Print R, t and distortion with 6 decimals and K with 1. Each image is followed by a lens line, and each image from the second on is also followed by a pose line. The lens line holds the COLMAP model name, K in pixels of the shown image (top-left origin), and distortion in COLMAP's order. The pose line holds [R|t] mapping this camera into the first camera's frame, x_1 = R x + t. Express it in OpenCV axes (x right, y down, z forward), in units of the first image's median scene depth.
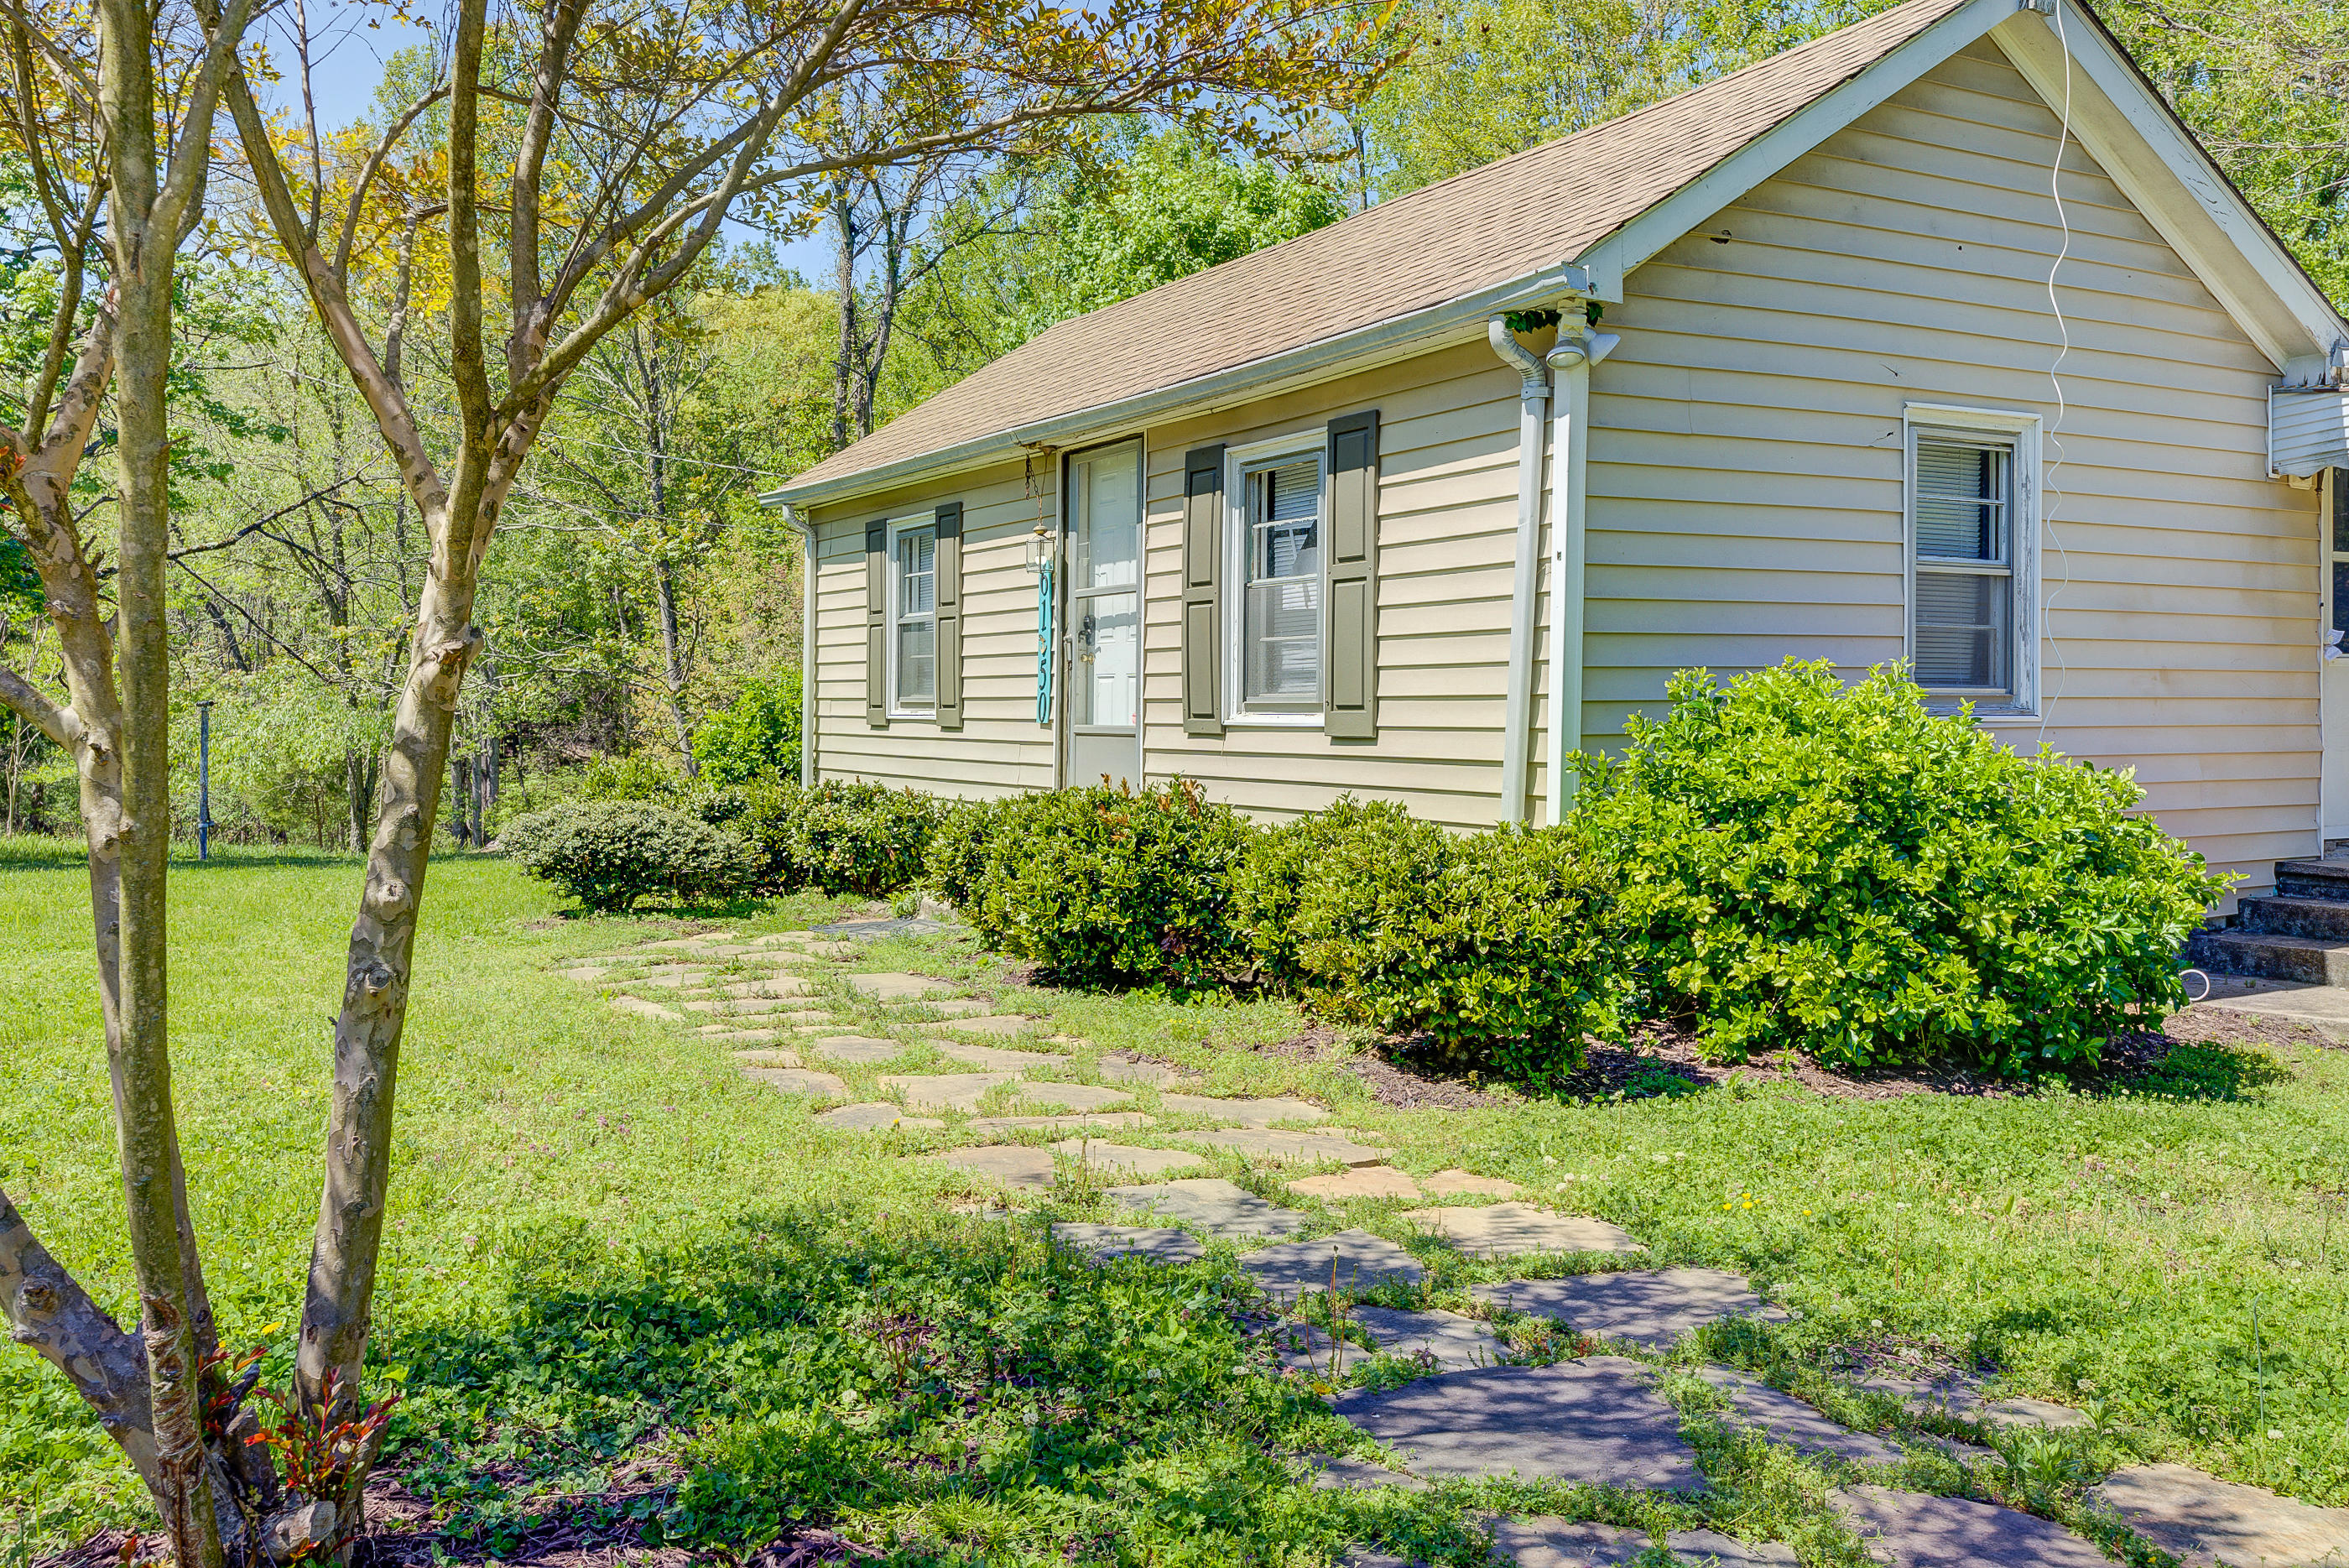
lens RADIAL K [[1923.9, 0, 1171.8], [0, 1923.9, 735.8], [0, 0, 1]] dist [0.049032, 0.004642]
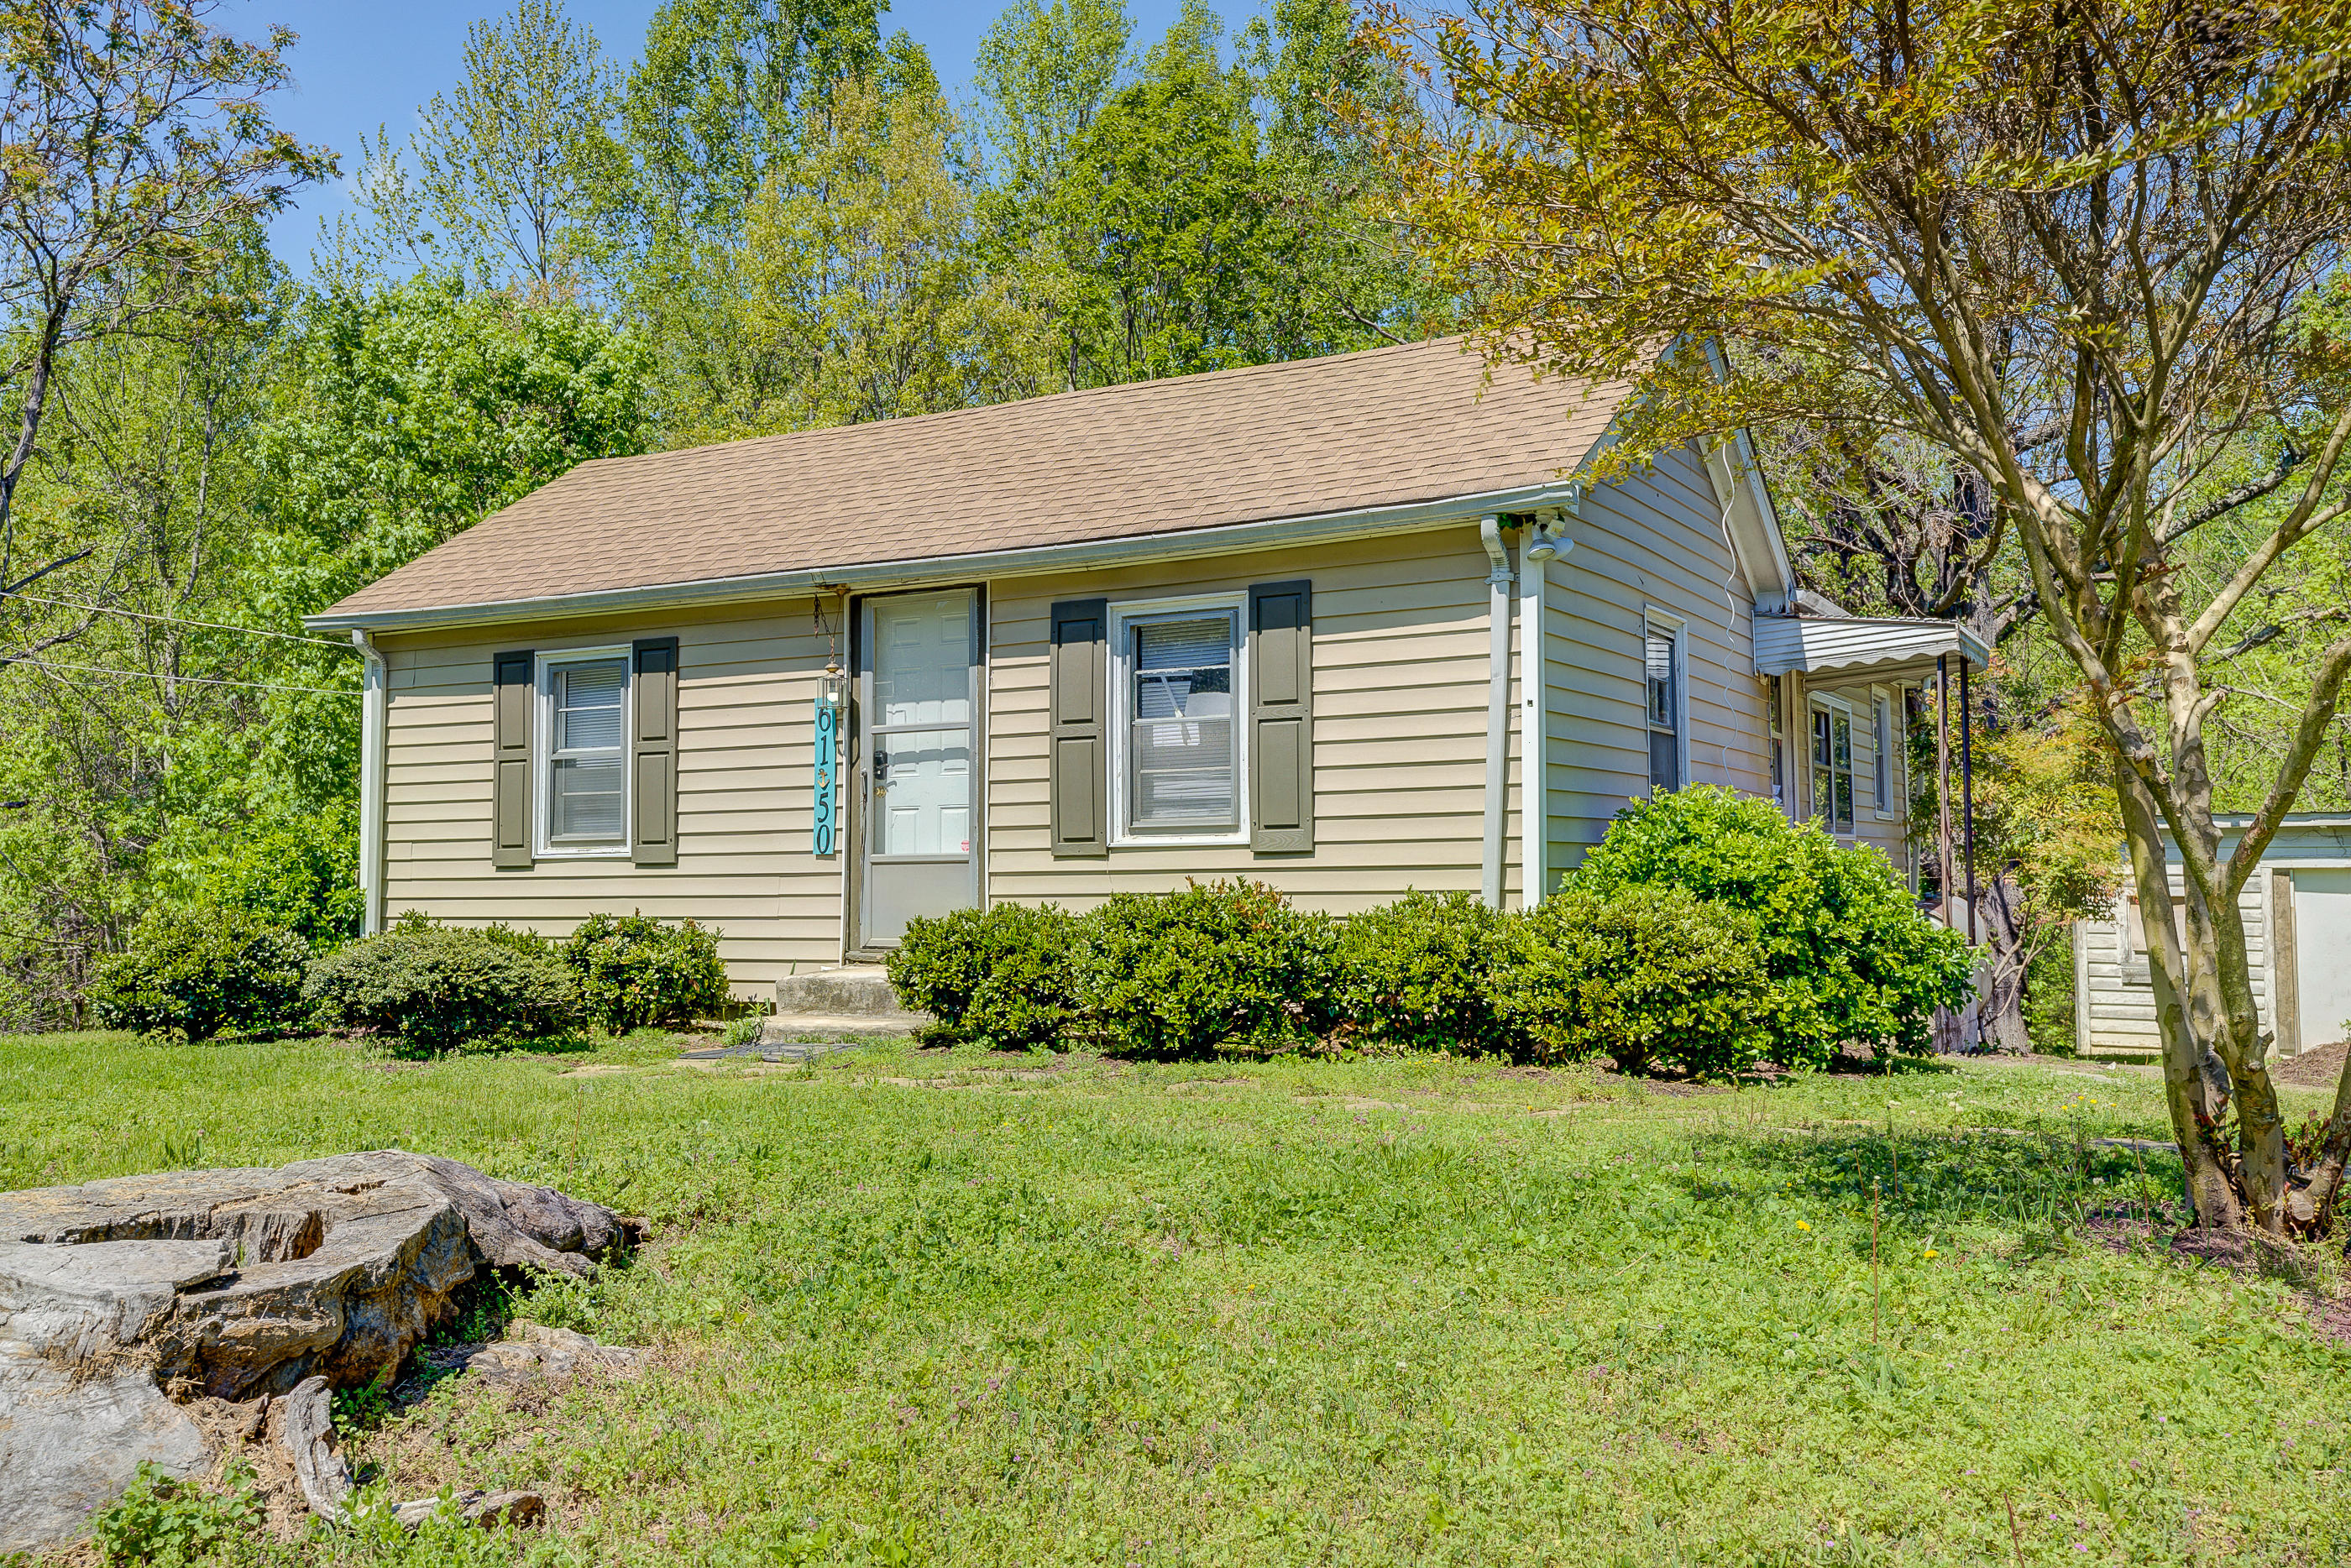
lens RADIAL K [[1969.8, 0, 1175.5], [0, 1969.8, 784.0], [0, 0, 1]] dist [0.054823, 0.016046]
pose [[0.860737, 0.019276, 0.508685, -0.524757], [0.016847, 0.997657, -0.066313, 0.034576], [-0.508771, 0.065648, 0.858395, -0.007788]]
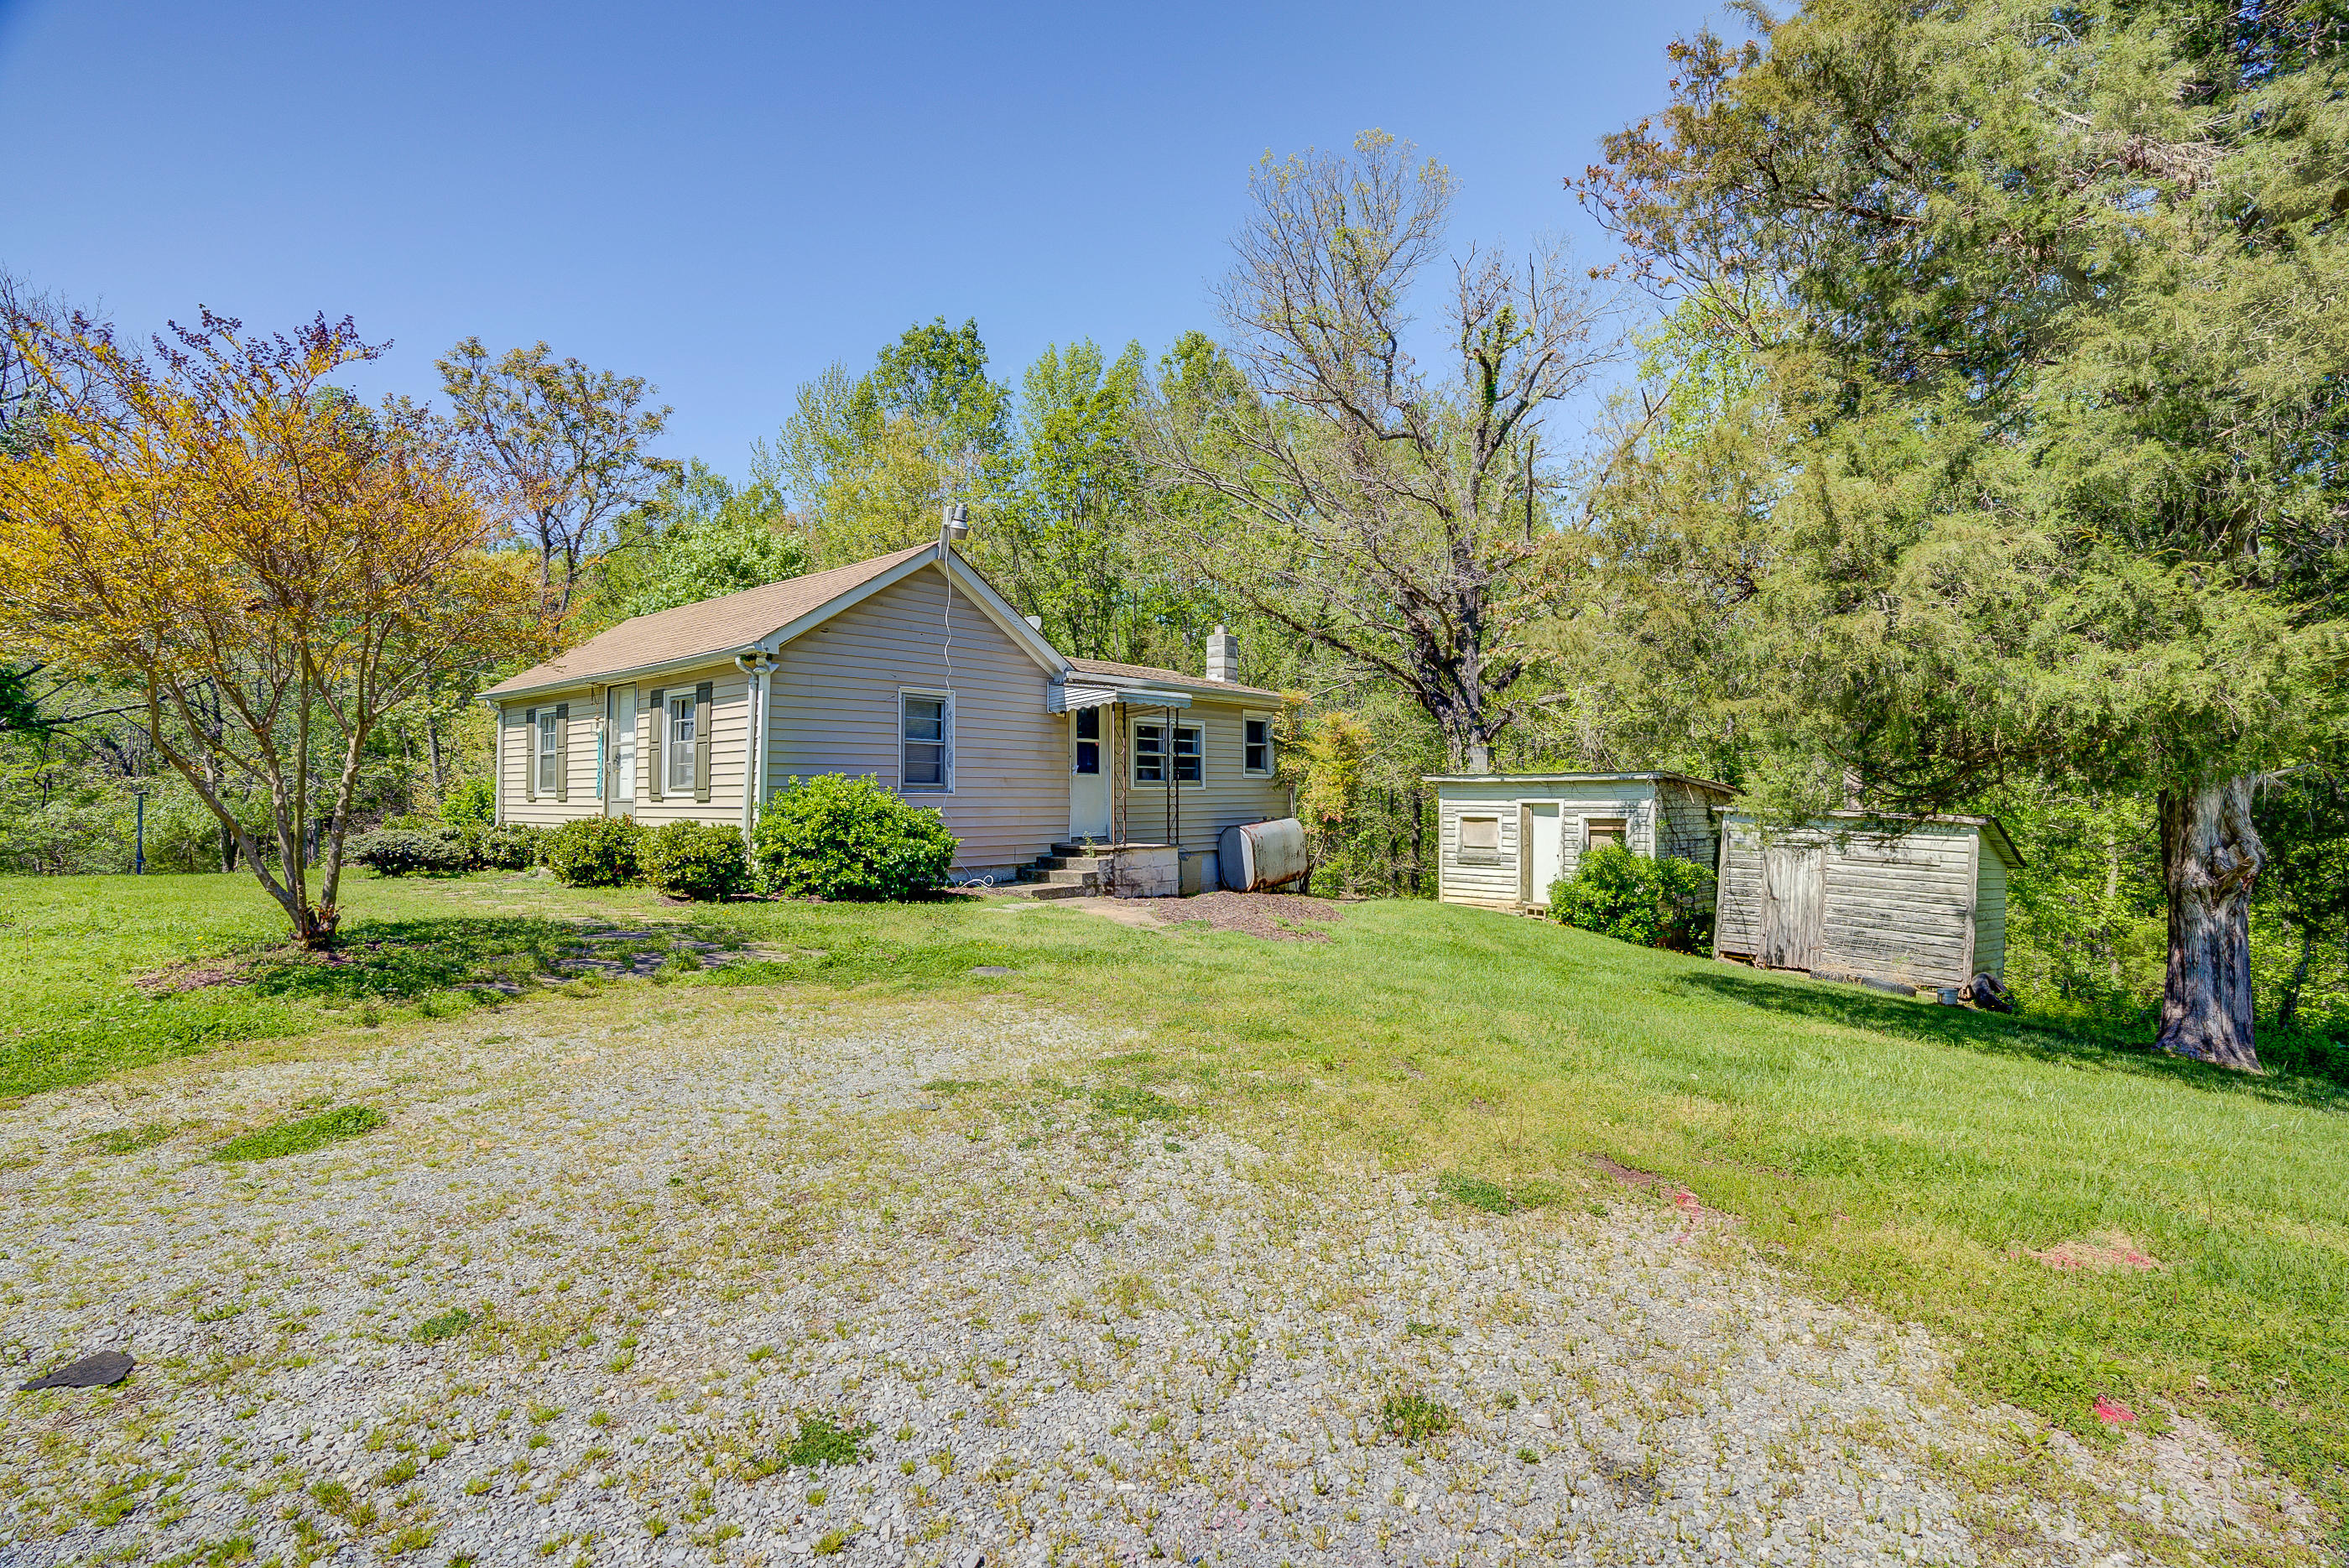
lens RADIAL K [[1108.4, 0, 1172.4], [0, 1108.4, 797.9], [0, 0, 1]] dist [-0.074903, 0.046130]
pose [[0.943159, 0.001009, 0.332341, 0.185831], [0.005314, 0.999822, -0.018115, 0.026206], [-0.332300, 0.018852, 0.942985, -0.620222]]
